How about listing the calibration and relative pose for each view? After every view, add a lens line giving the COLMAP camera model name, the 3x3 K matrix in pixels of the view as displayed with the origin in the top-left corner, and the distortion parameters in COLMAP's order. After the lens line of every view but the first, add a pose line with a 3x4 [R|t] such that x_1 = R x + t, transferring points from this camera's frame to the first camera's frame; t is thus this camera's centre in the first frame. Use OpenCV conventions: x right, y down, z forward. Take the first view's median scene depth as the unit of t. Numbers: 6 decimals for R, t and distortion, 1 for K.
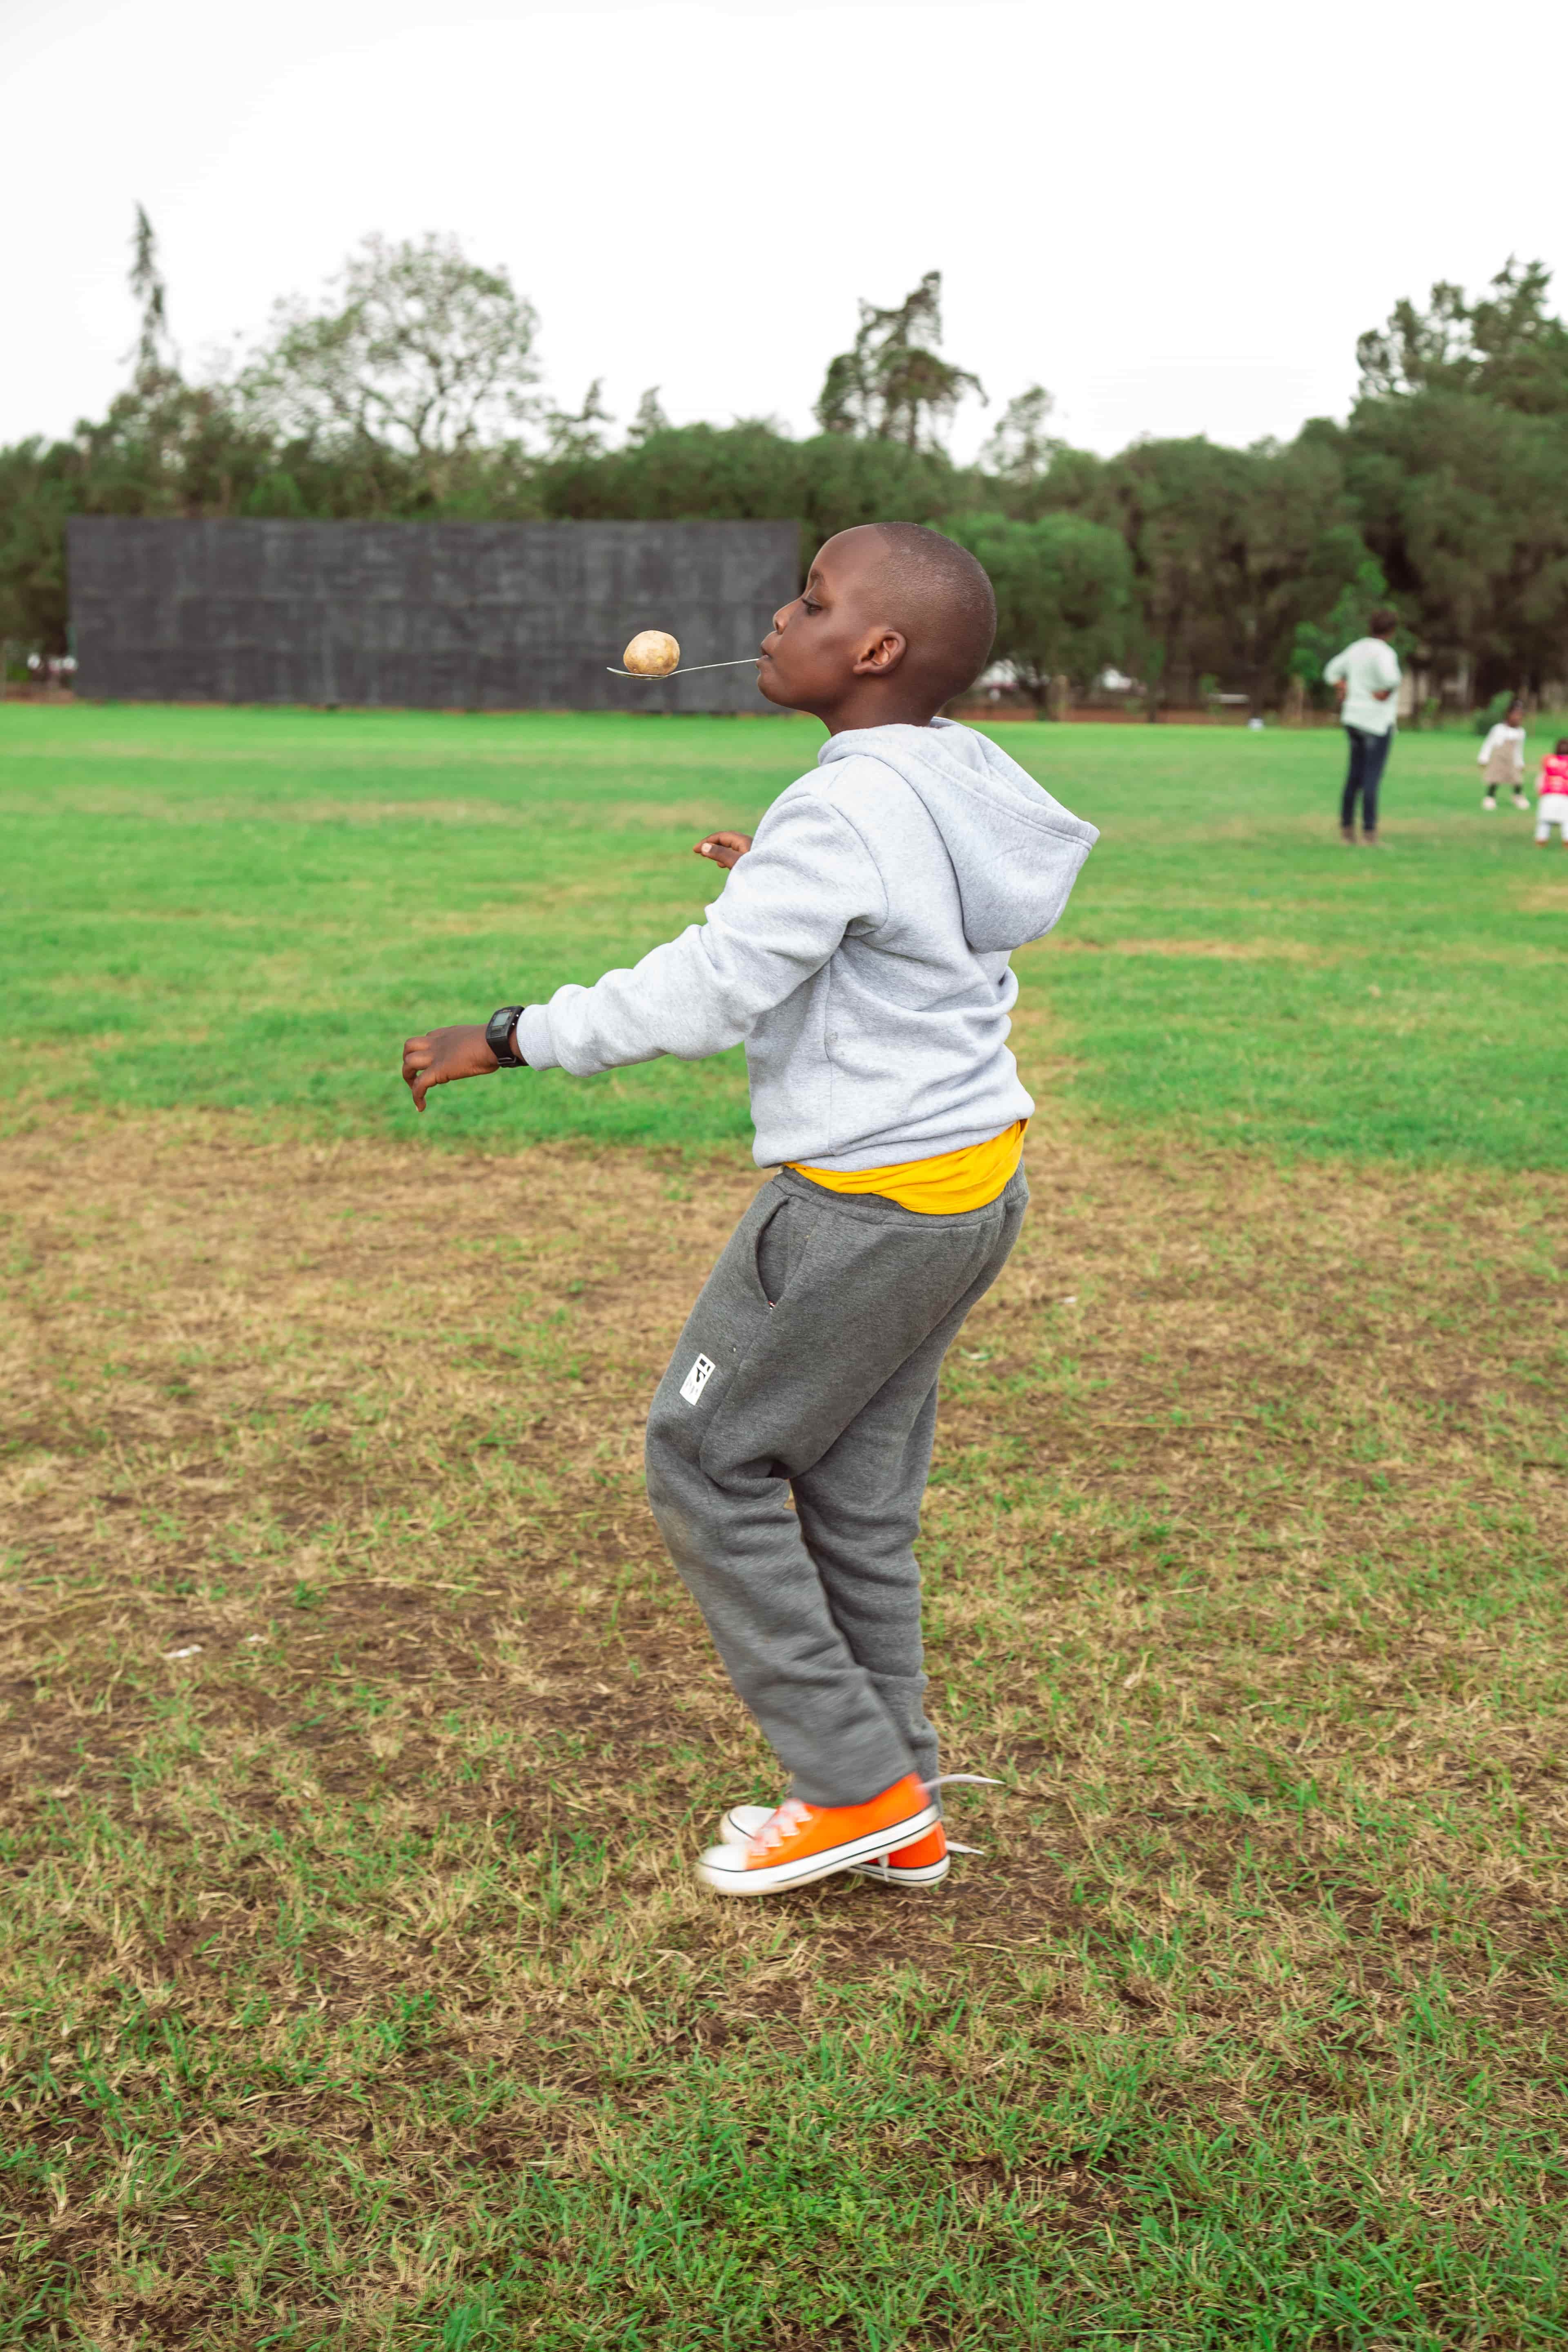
lens RADIAL K [[3162.3, 0, 785.6], [0, 3162.3, 1173.8], [0, 0, 1]] dist [0.214993, 0.000000]
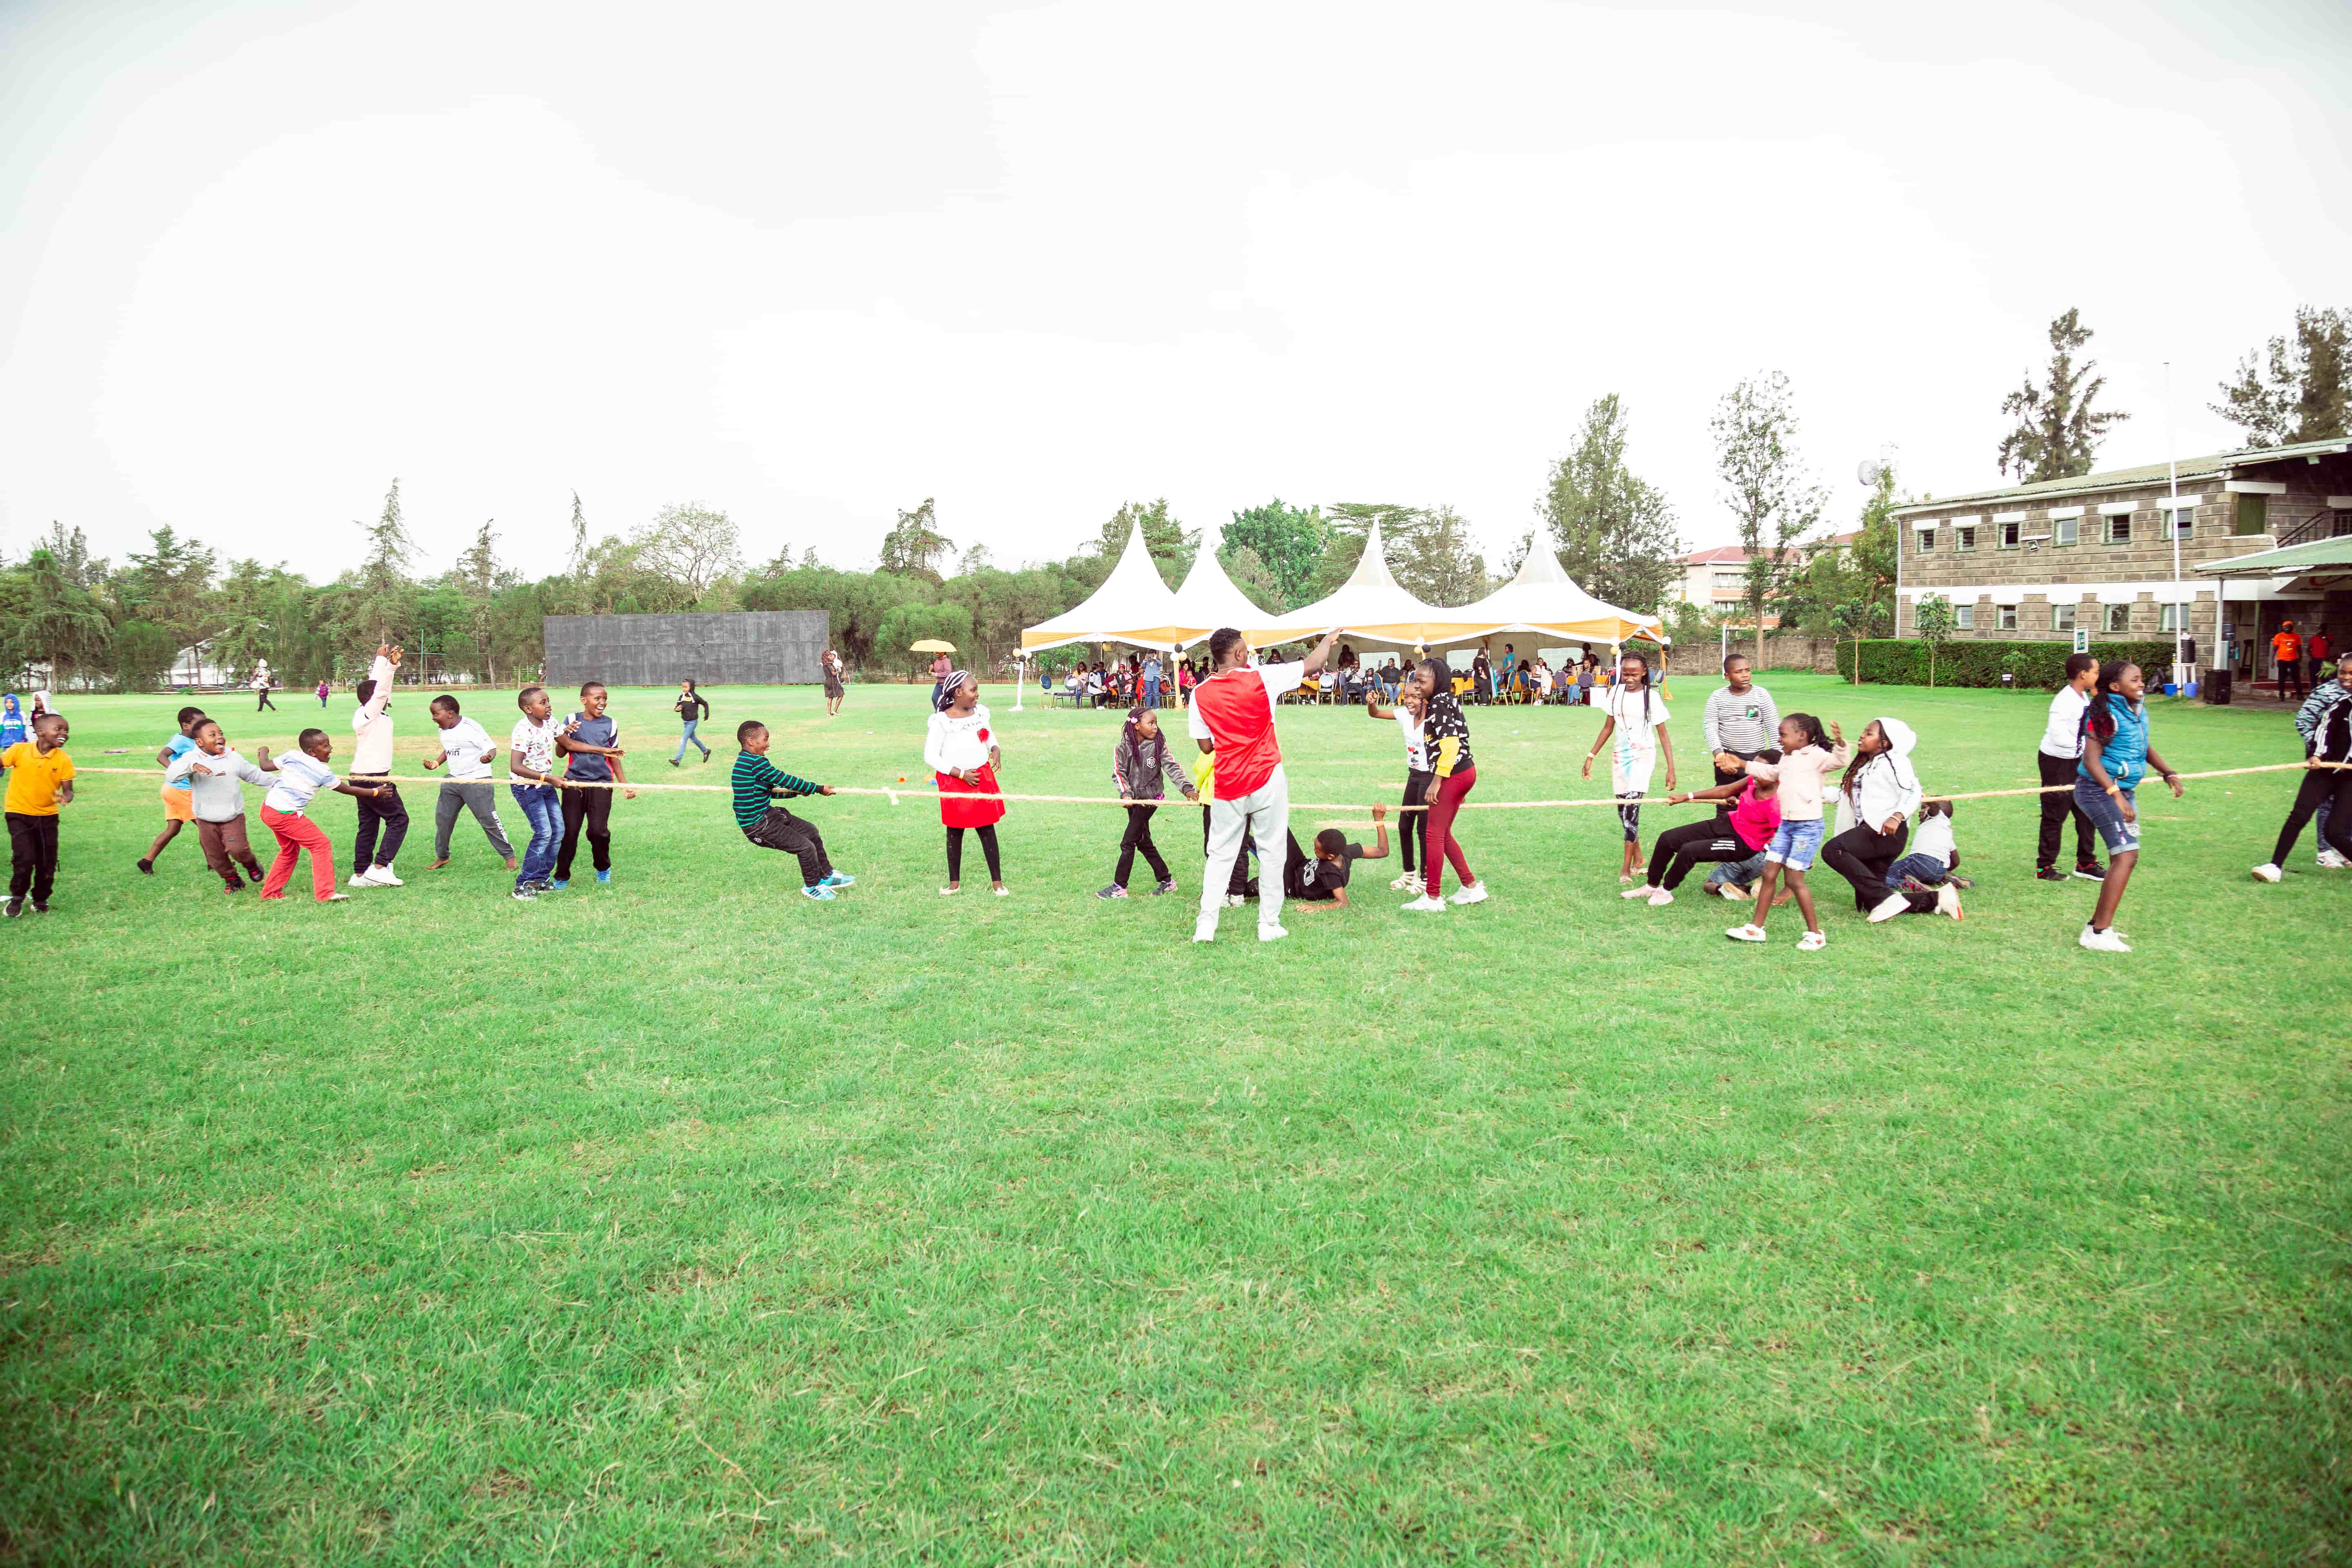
lens RADIAL K [[1661.1, 0, 1172.6], [0, 1661.1, 782.8], [0, 0, 1]] dist [-0.006268, -0.000814]
pose [[0.990336, -0.032856, 0.134743, 0.074363], [0.044054, 0.995741, -0.080988, 0.046728], [-0.131508, 0.086142, 0.987565, -0.293332]]
